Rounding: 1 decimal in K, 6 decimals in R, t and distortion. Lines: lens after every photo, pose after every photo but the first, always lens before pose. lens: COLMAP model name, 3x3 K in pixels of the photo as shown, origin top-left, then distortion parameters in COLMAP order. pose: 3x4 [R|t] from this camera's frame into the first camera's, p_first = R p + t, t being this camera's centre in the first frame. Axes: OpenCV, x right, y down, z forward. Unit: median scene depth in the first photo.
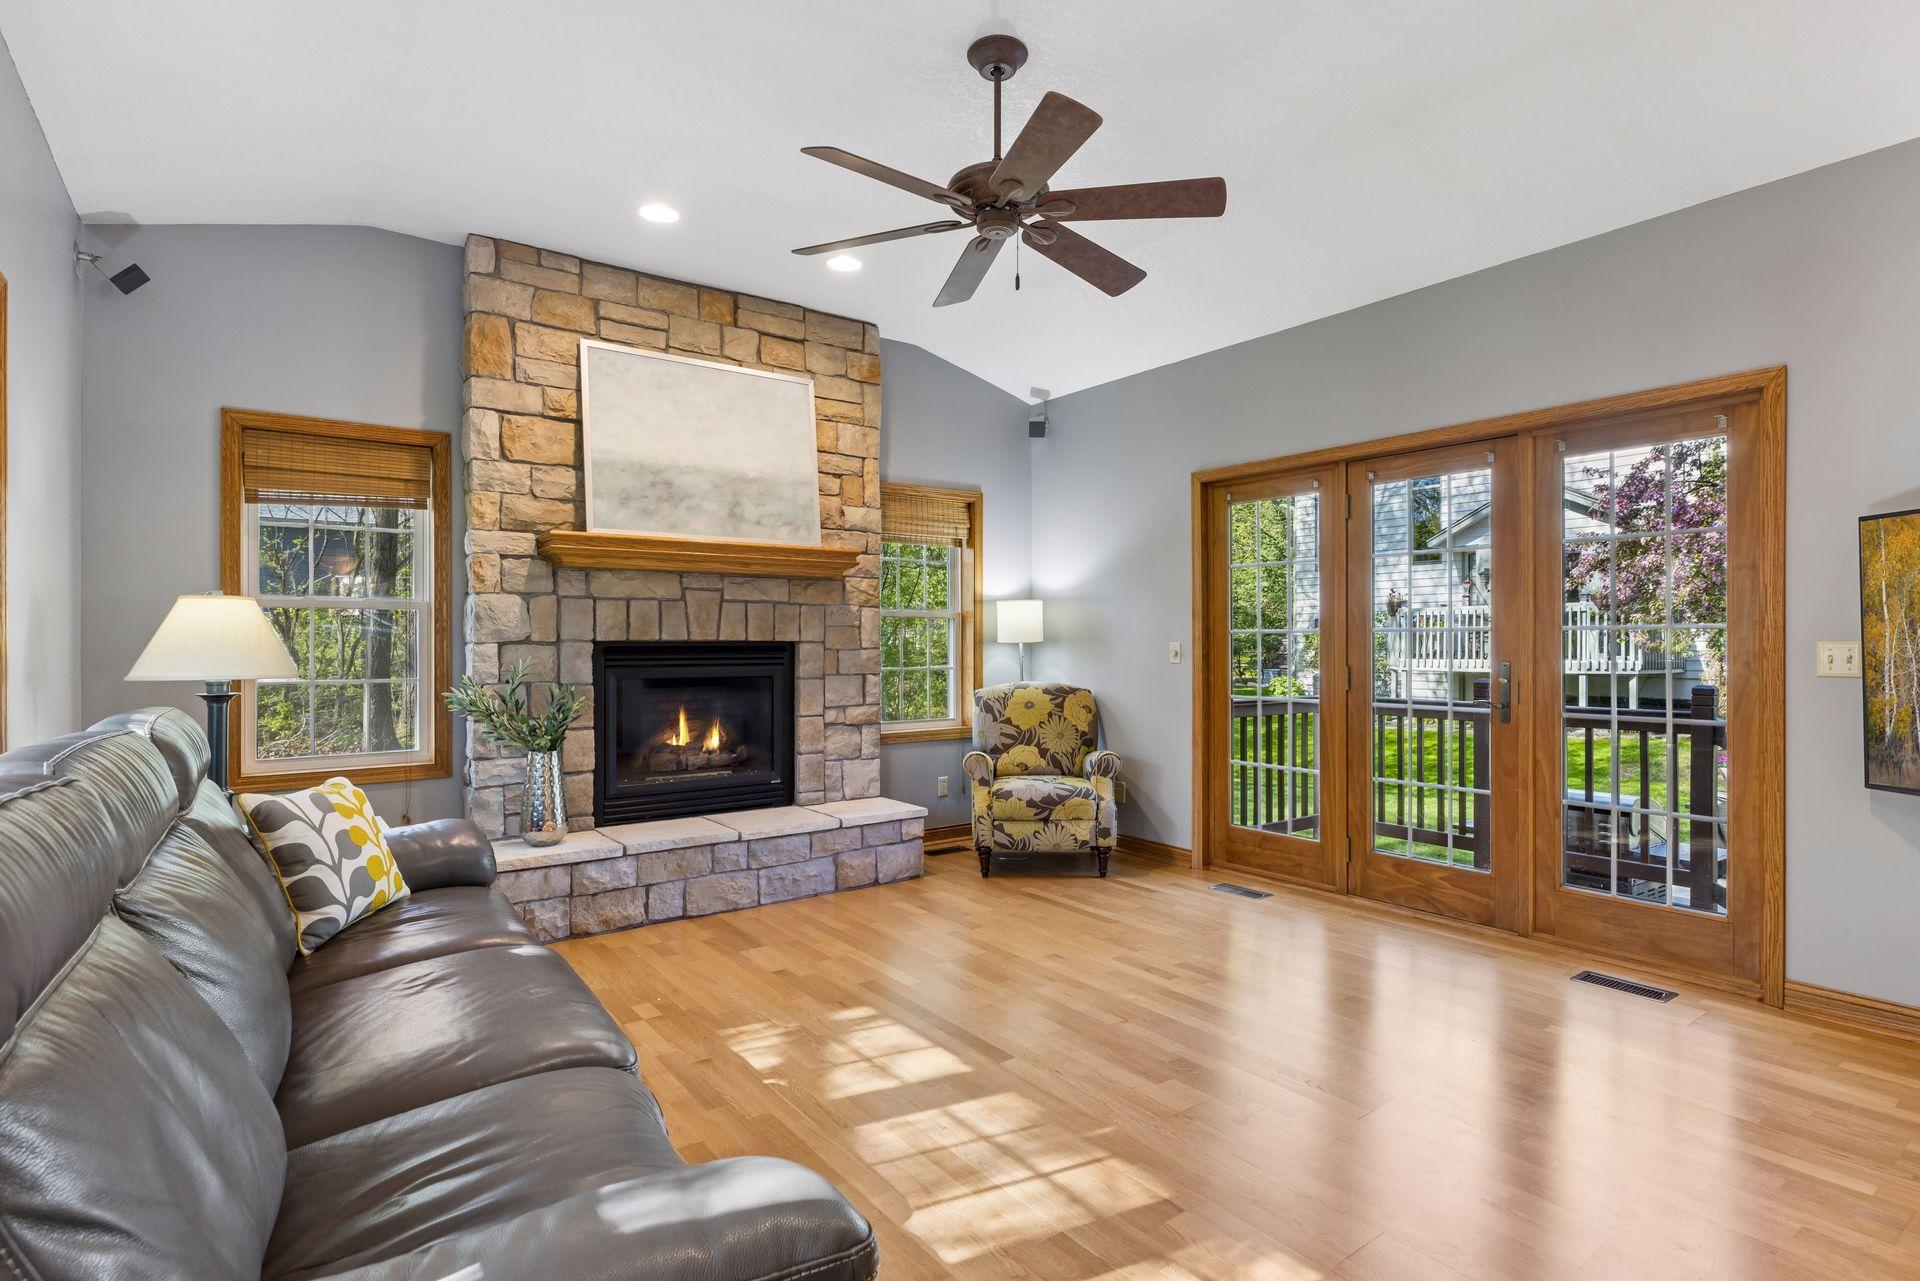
lens RADIAL K [[958.4, 0, 960.0], [0, 958.4, 640.5], [0, 0, 1]] dist [-0.001545, -0.000026]
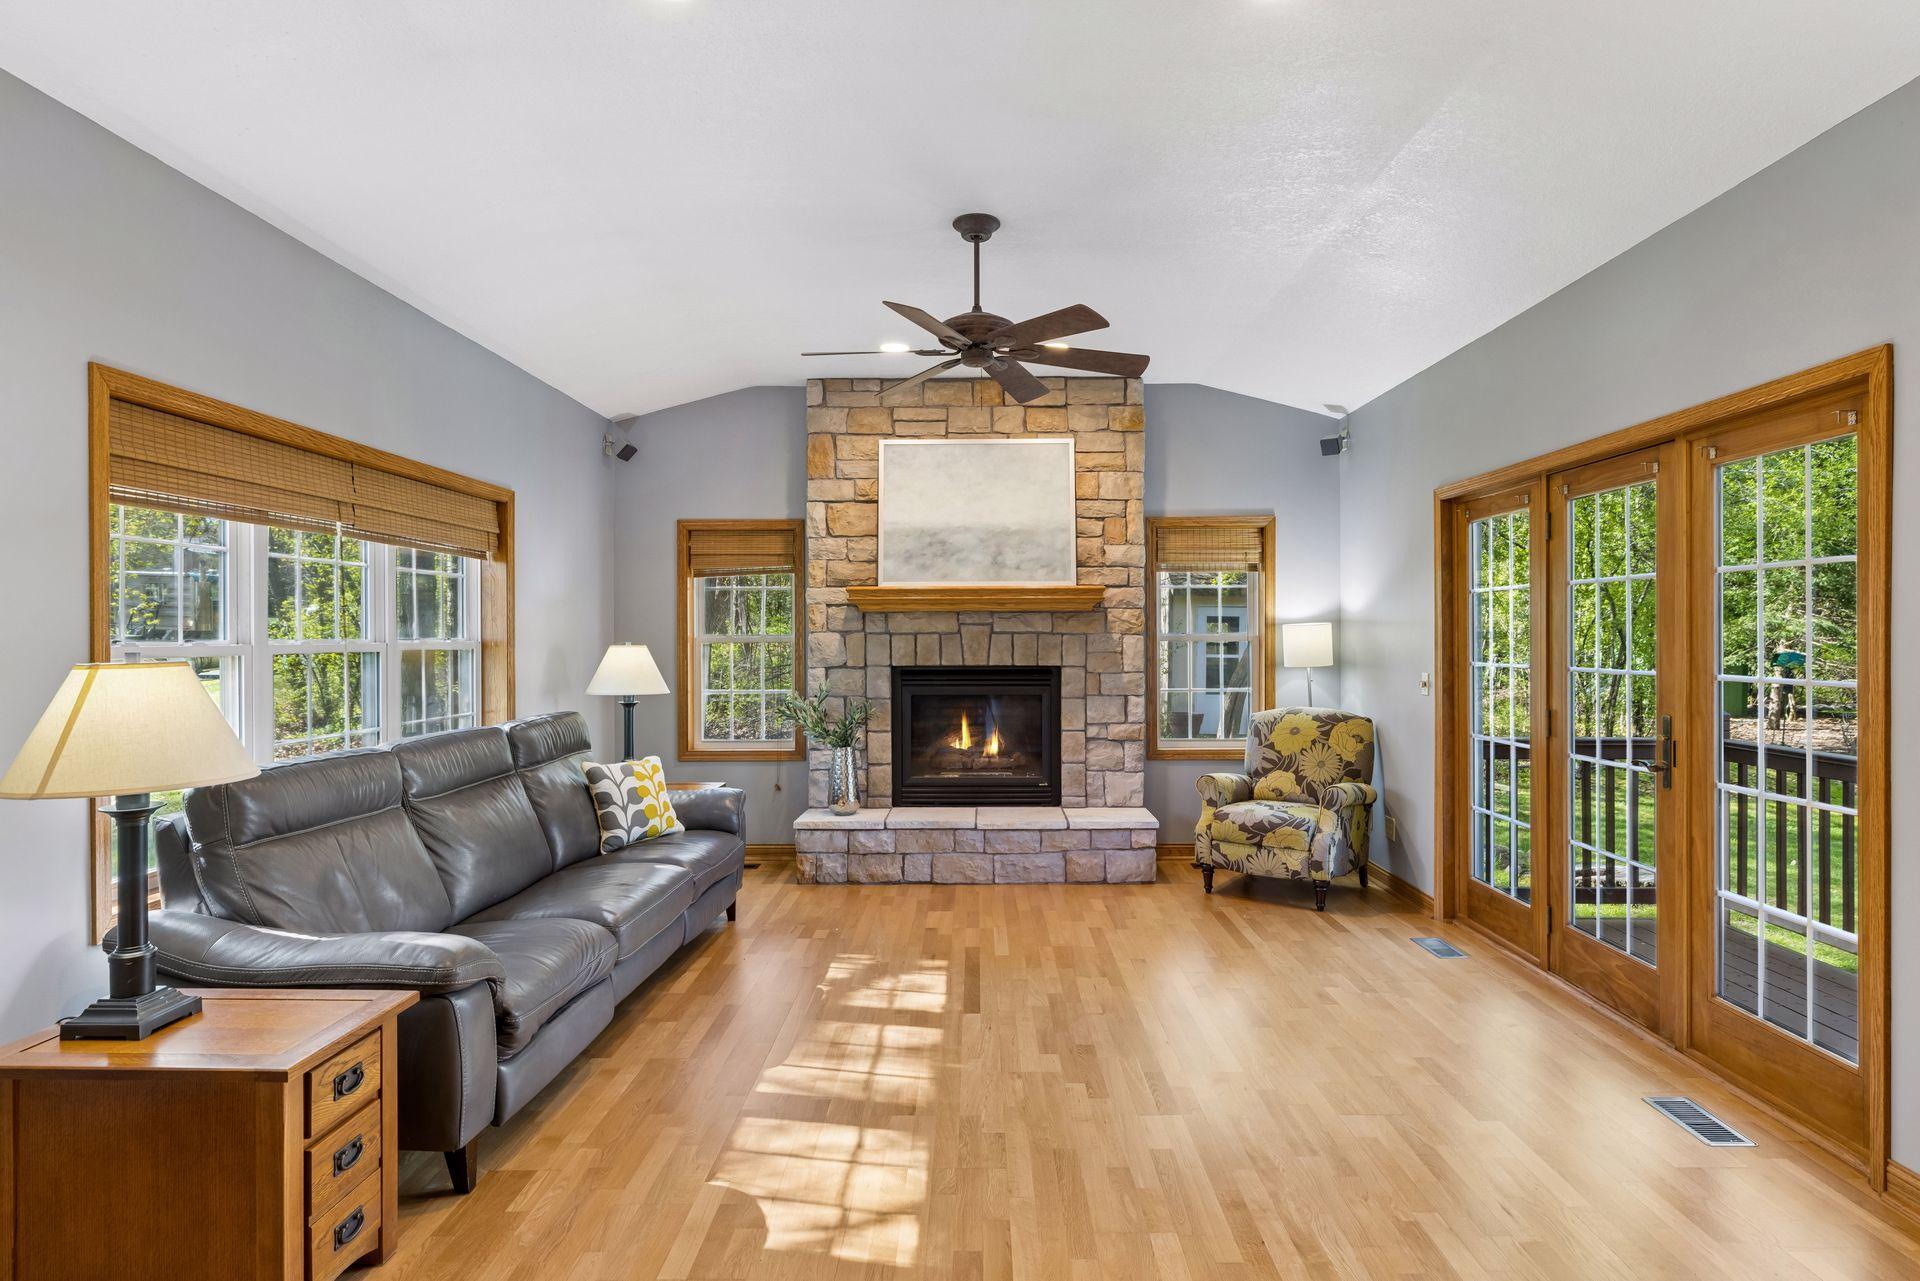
lens RADIAL K [[1014.1, 0, 973.1], [0, 1014.1, 637.2], [0, 0, 1]] dist [0.000848, 0.000719]
pose [[0.799372, 0.000503, -0.600837, 0.515228], [0.003512, 0.999979, 0.005510, -0.043616], [0.600827, -0.006515, 0.799353, -0.049213]]
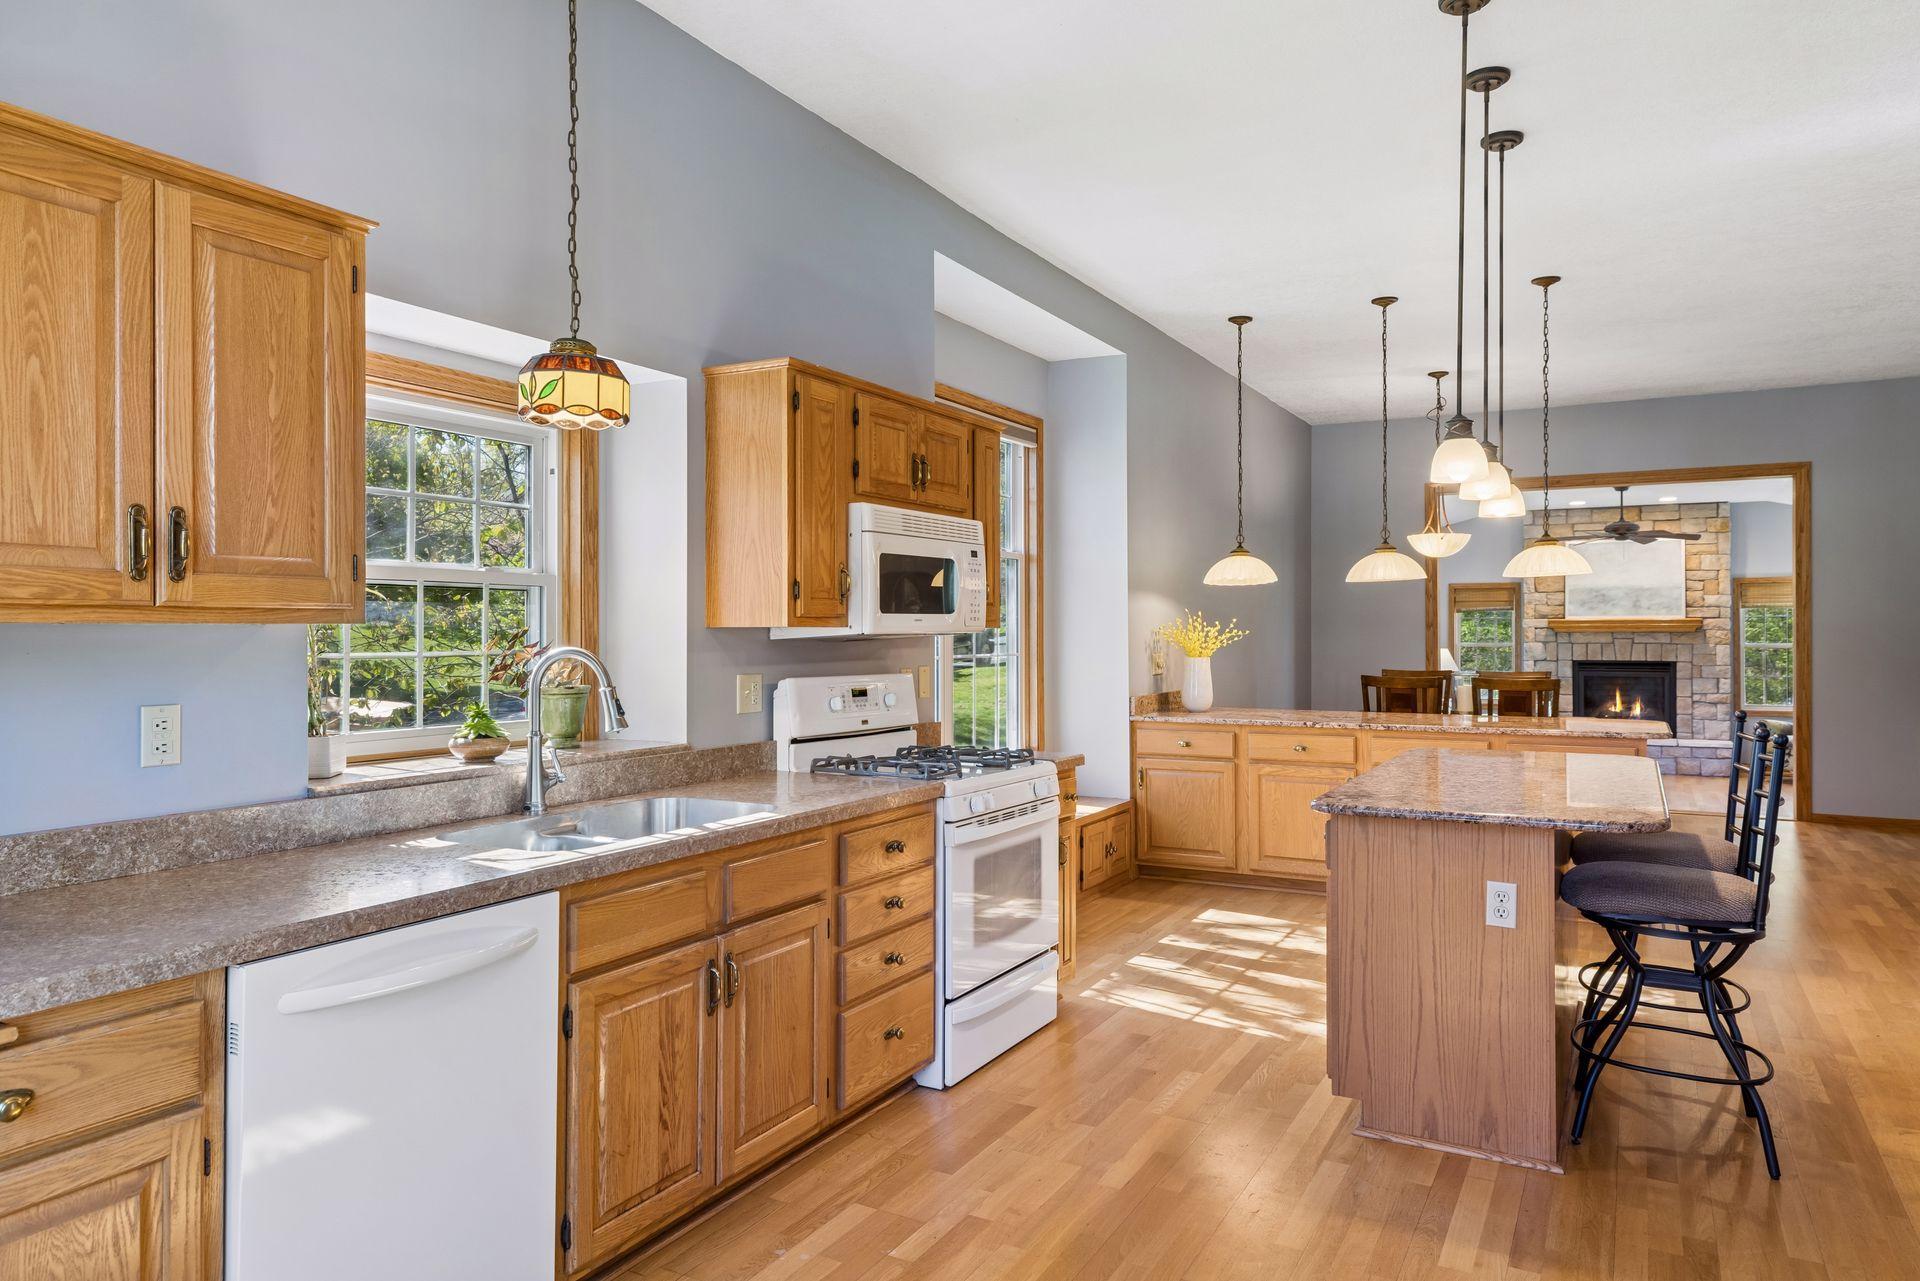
lens RADIAL K [[1209.8, 0, 963.5], [0, 1209.8, 631.2], [0, 0, 1]] dist [0.000864, 0.000505]
pose [[0.410261, -0.001237, -0.911967, 1.735985], [0.002949, 0.999996, -0.000030, -0.075084], [0.911963, -0.002677, 0.410263, -1.643315]]
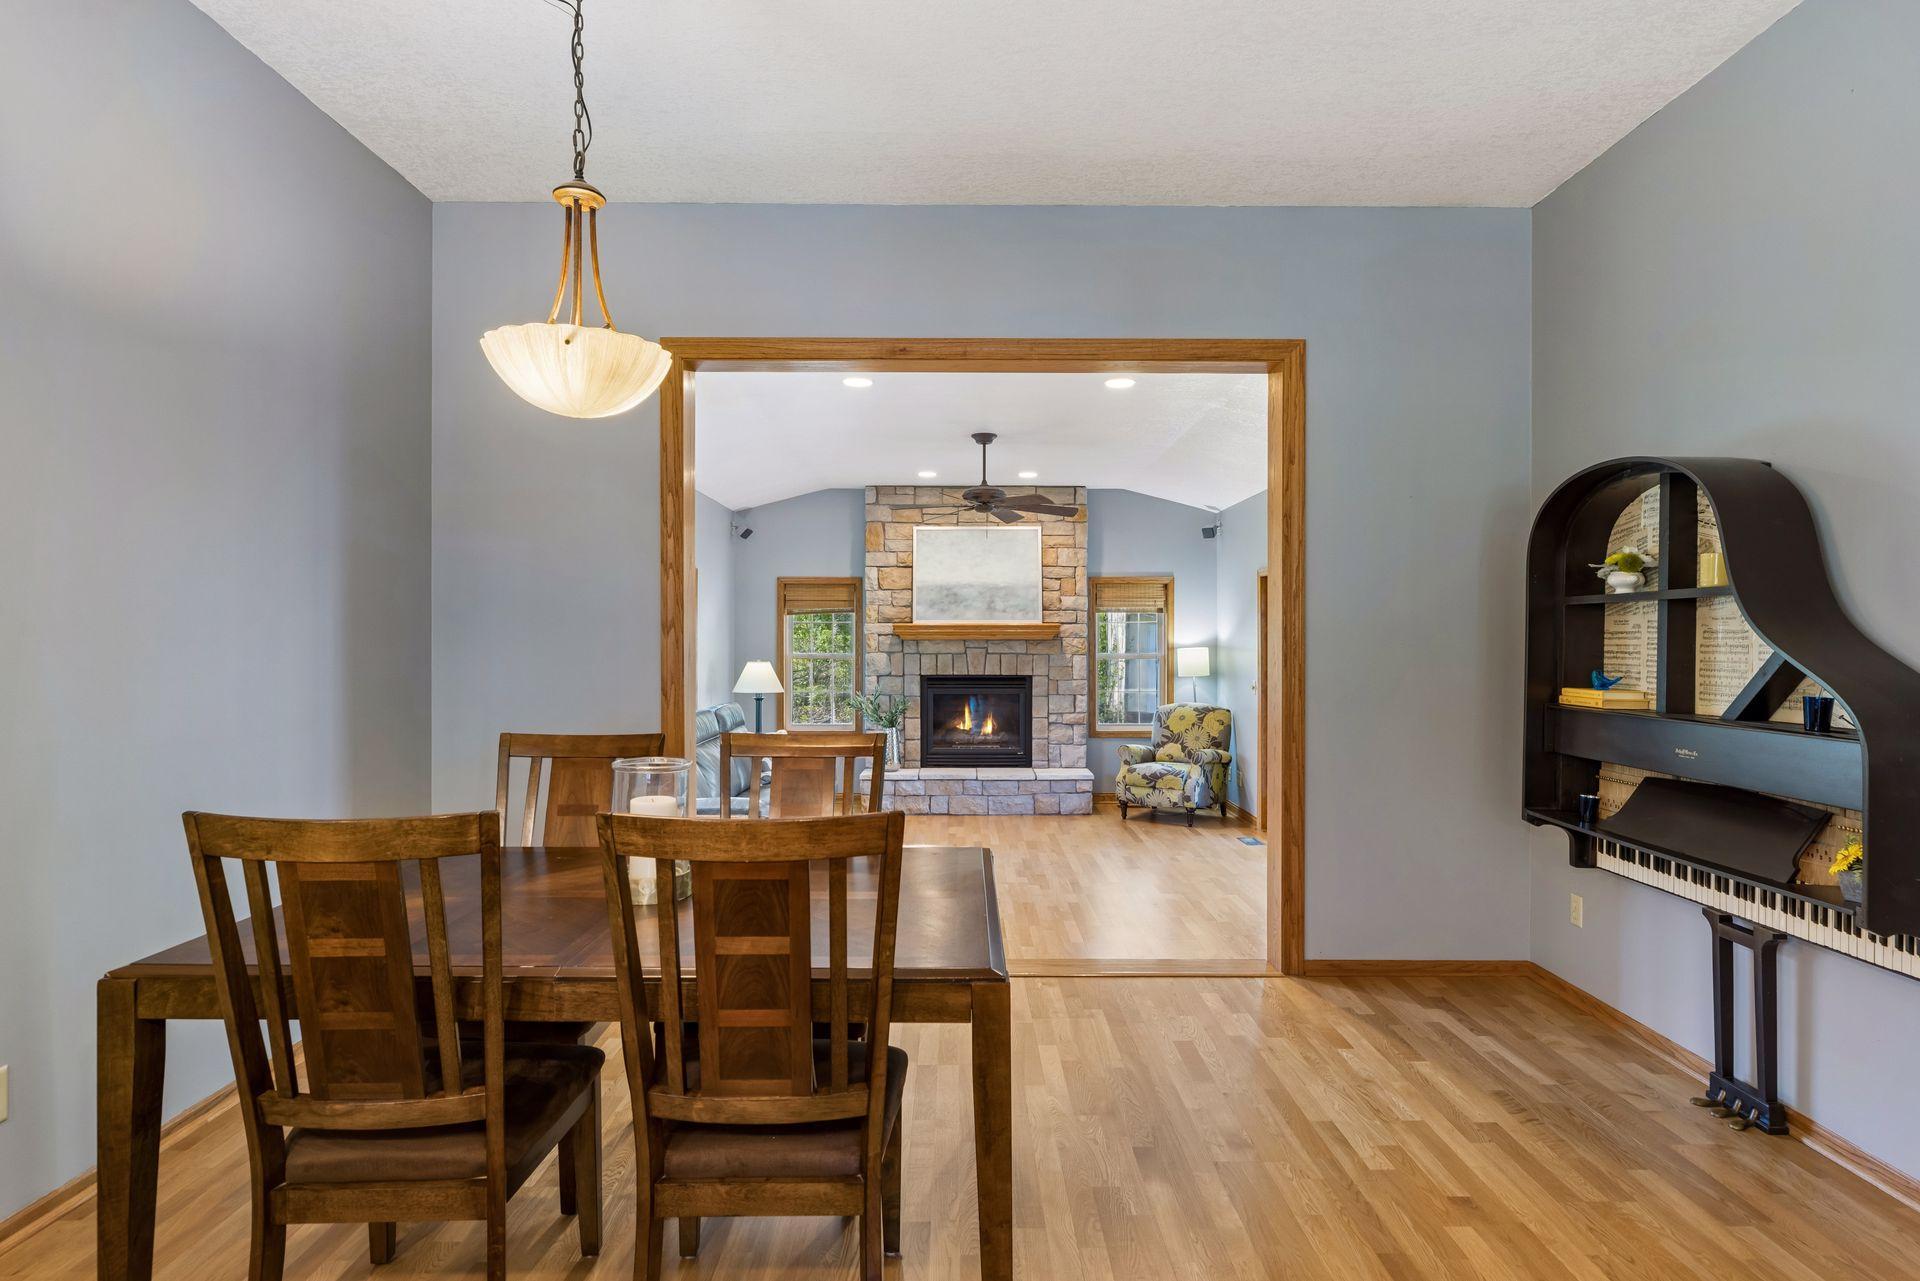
lens RADIAL K [[1008.7, 0, 960.0], [0, 1008.7, 640.5], [0, 0, 1]] dist [0.000043, 0.000137]
pose [[0.803673, 0.001666, -0.595068, 0.885150], [0.000059, 0.999996, 0.002879, -0.073048], [0.595071, -0.002349, 0.803670, -0.612475]]
